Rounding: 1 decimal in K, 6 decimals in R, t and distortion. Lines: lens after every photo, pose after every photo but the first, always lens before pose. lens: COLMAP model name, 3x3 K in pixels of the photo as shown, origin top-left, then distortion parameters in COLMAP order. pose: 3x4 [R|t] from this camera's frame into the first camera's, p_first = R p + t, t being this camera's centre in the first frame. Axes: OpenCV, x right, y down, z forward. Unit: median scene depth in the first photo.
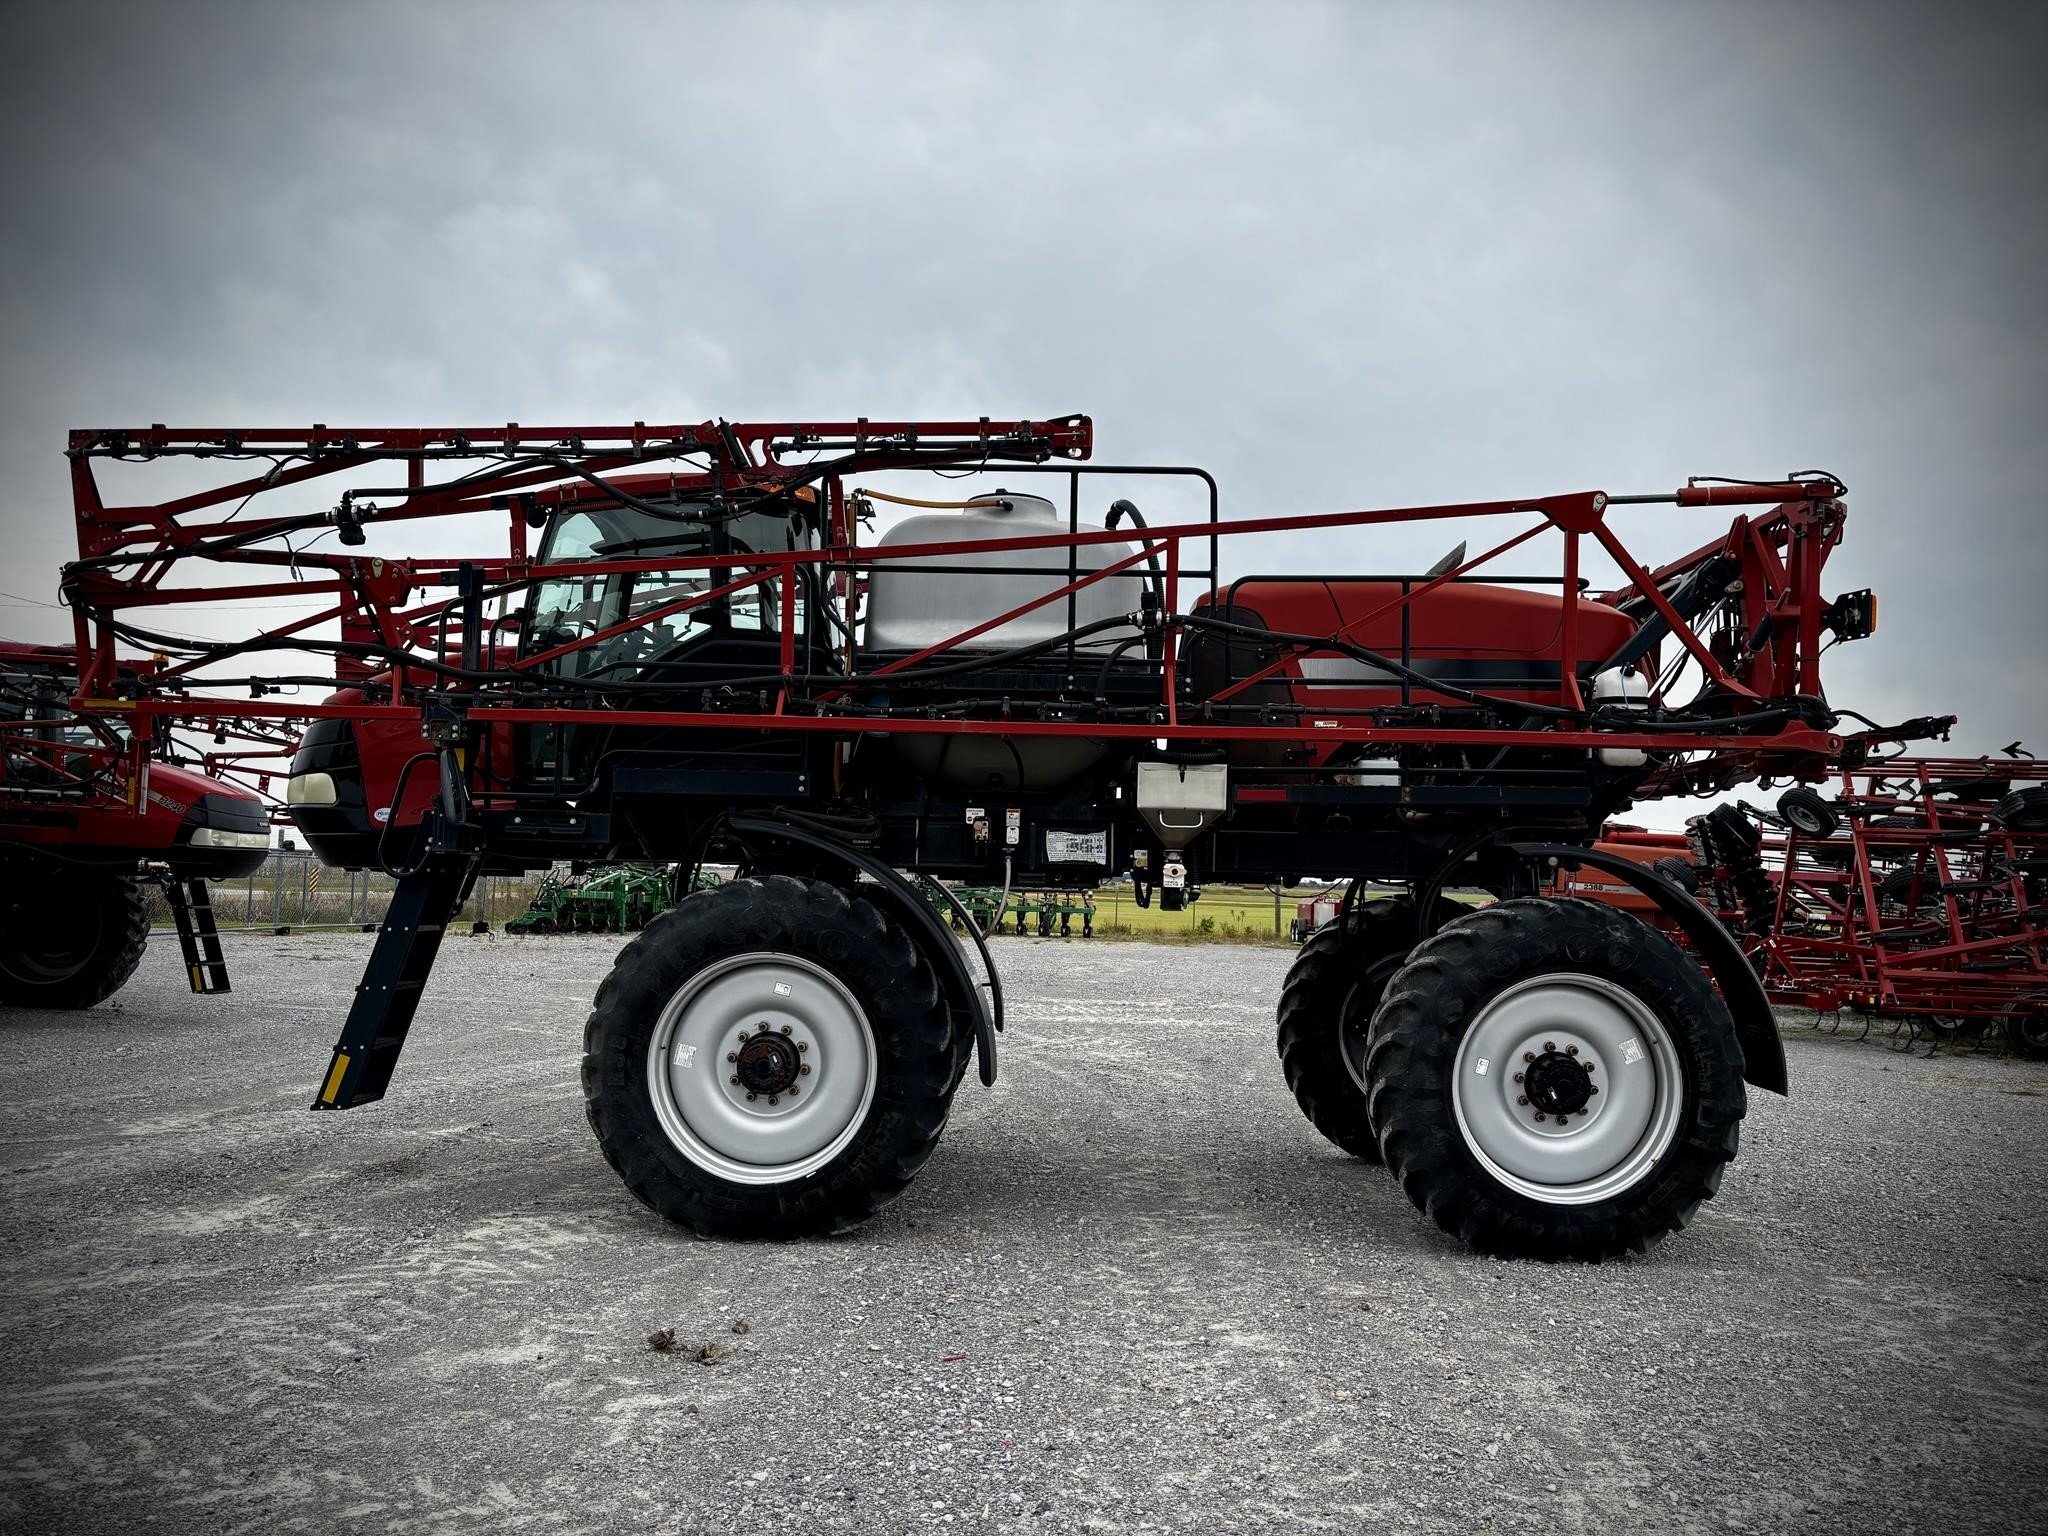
lens RADIAL K [[1574.3, 0, 1024.0], [0, 1574.3, 768.0], [0, 0, 1]] dist [0.078137, -0.083908]
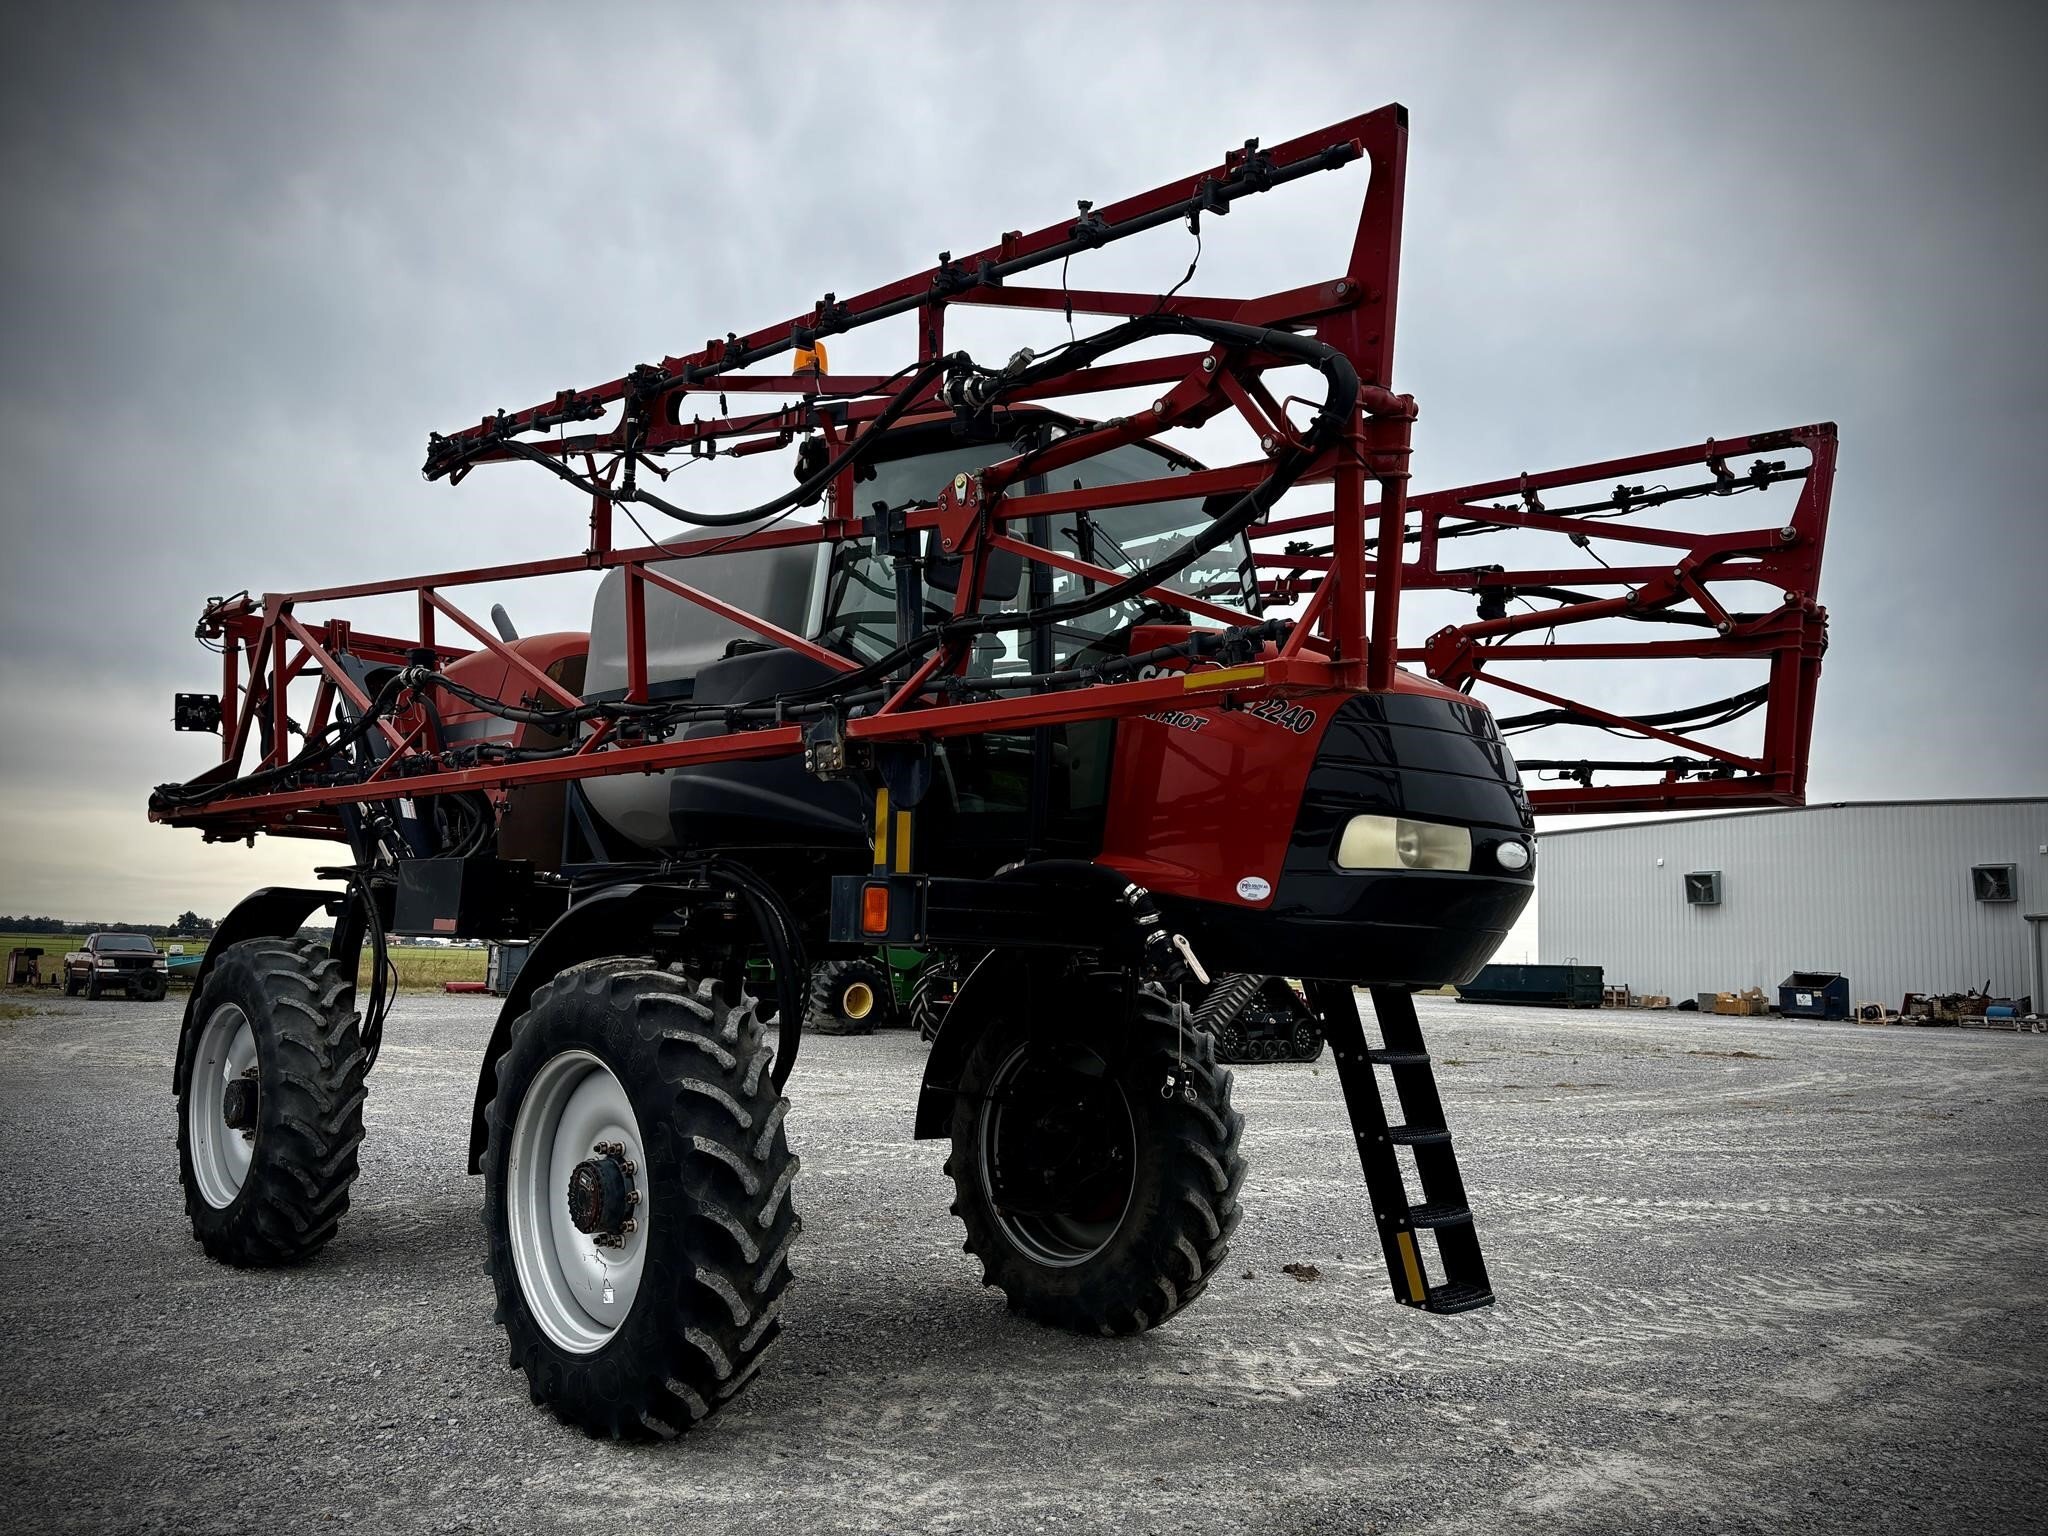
lens RADIAL K [[1574.3, 0, 1024.0], [0, 1574.3, 768.0], [0, 0, 1]] dist [0.078137, -0.083908]
pose [[-0.715607, 0.026945, 0.697983, -0.841269], [-0.110093, 0.982415, -0.150798, 0.102401], [-0.689773, -0.184756, -0.700056, 1.772159]]
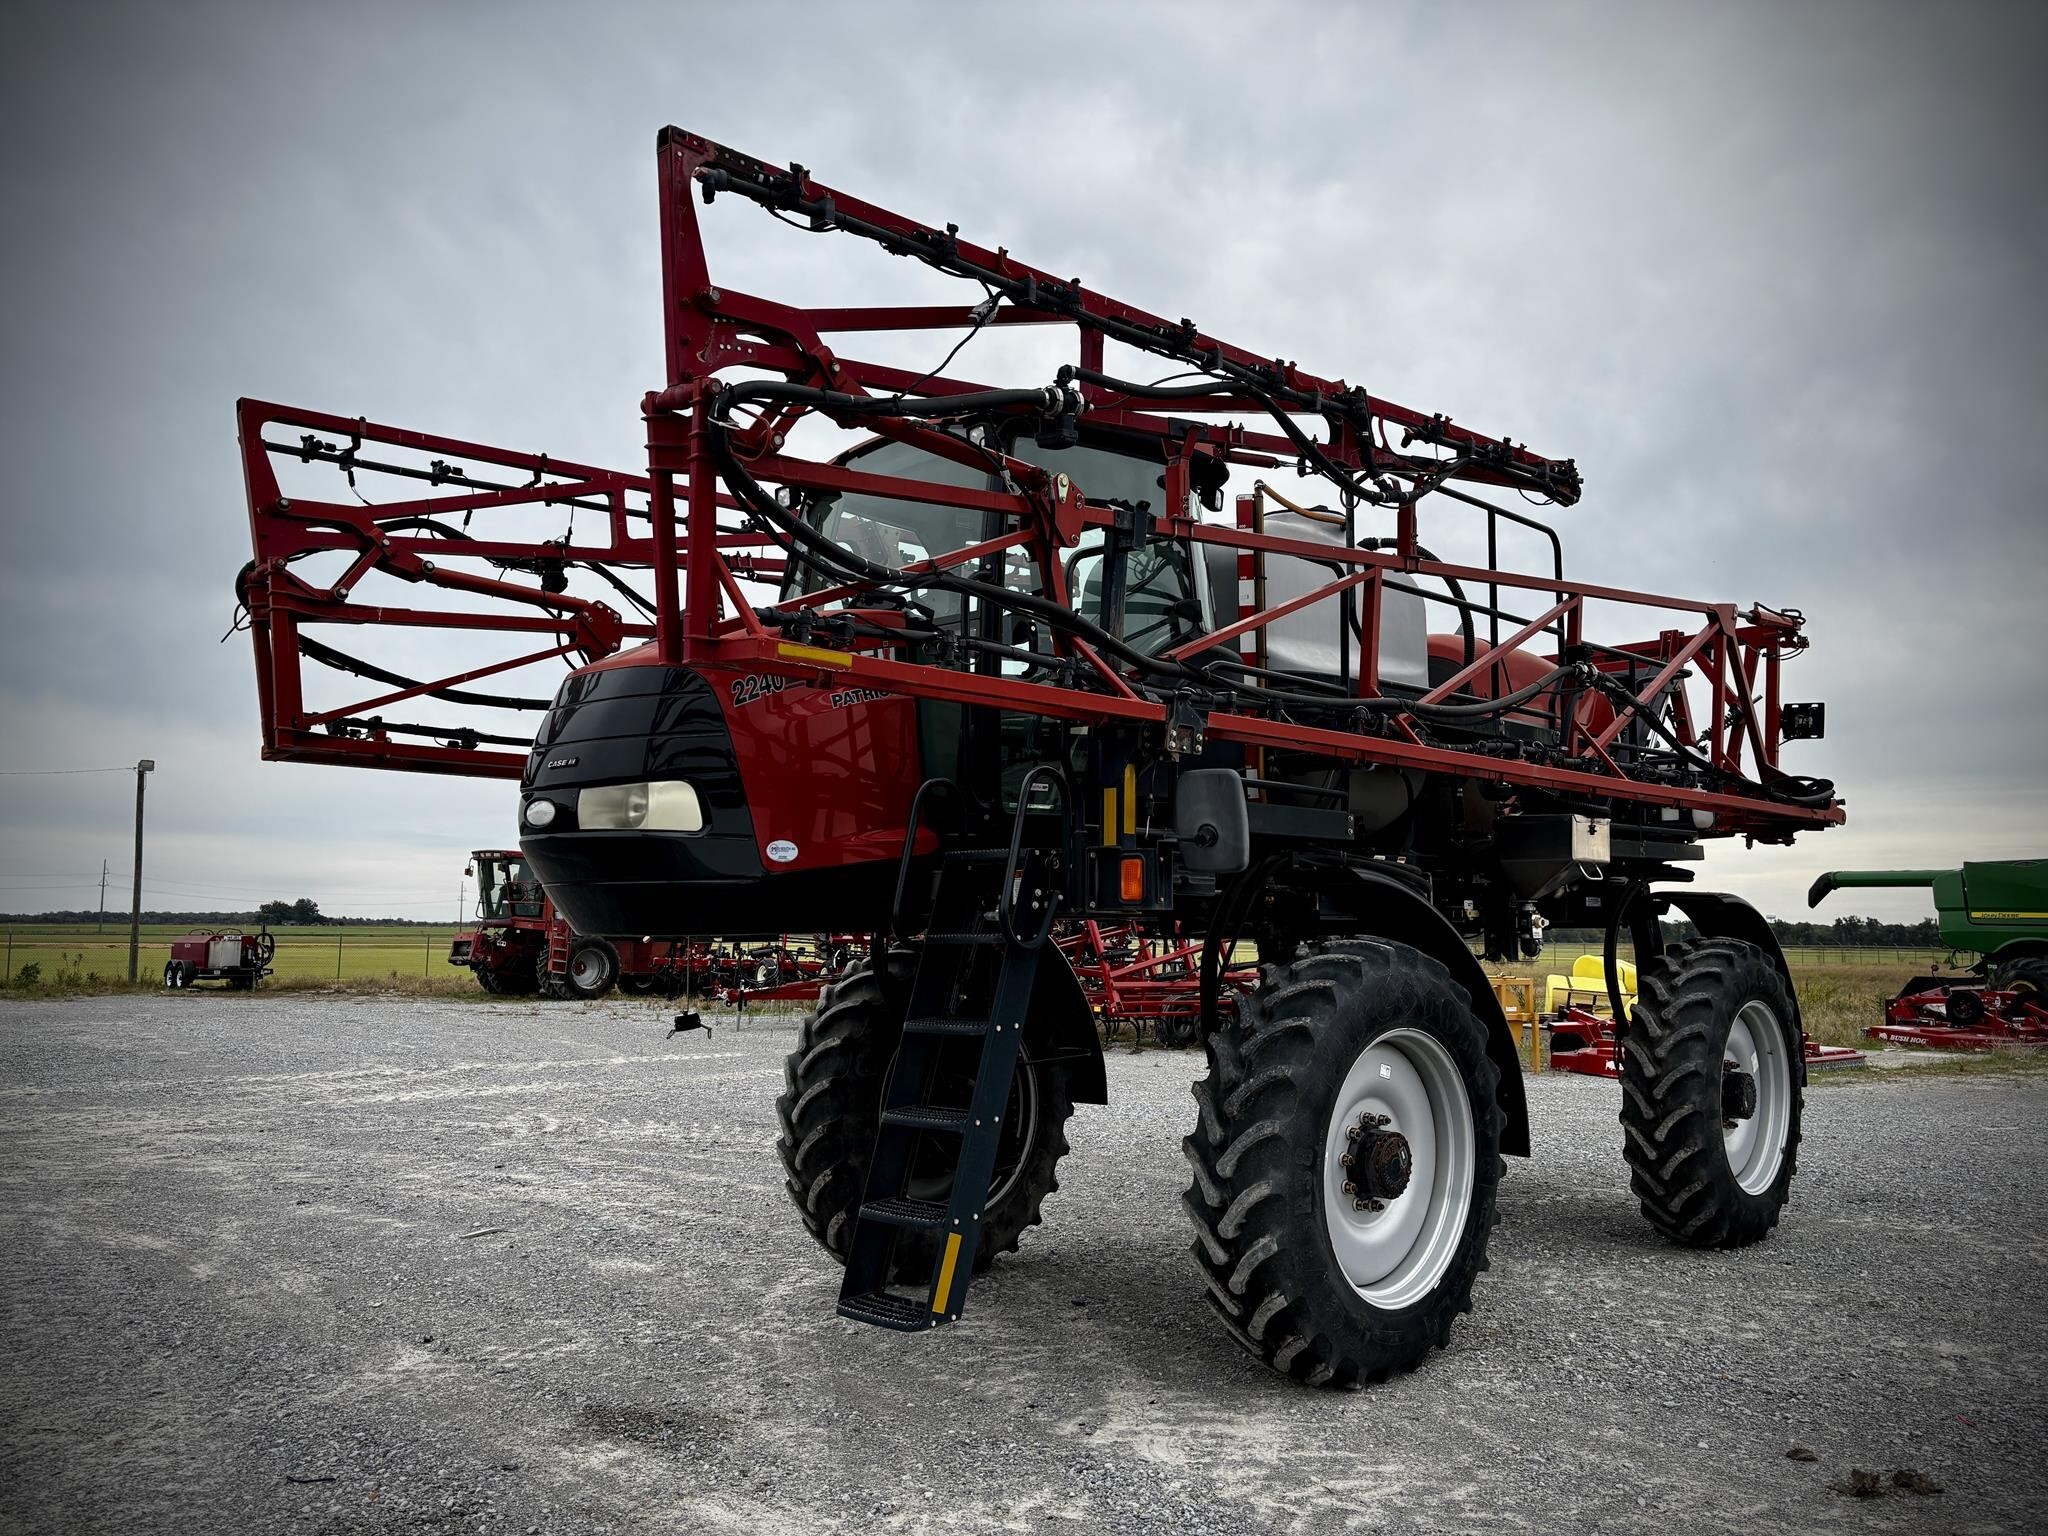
lens RADIAL K [[1574.3, 0, 1024.0], [0, 1574.3, 768.0], [0, 0, 1]] dist [0.078137, -0.083908]
pose [[0.681413, 0.052138, 0.730040, -0.892106], [-0.041269, 0.998610, -0.032799, 0.014771], [-0.730735, -0.007778, 0.682617, 0.556414]]
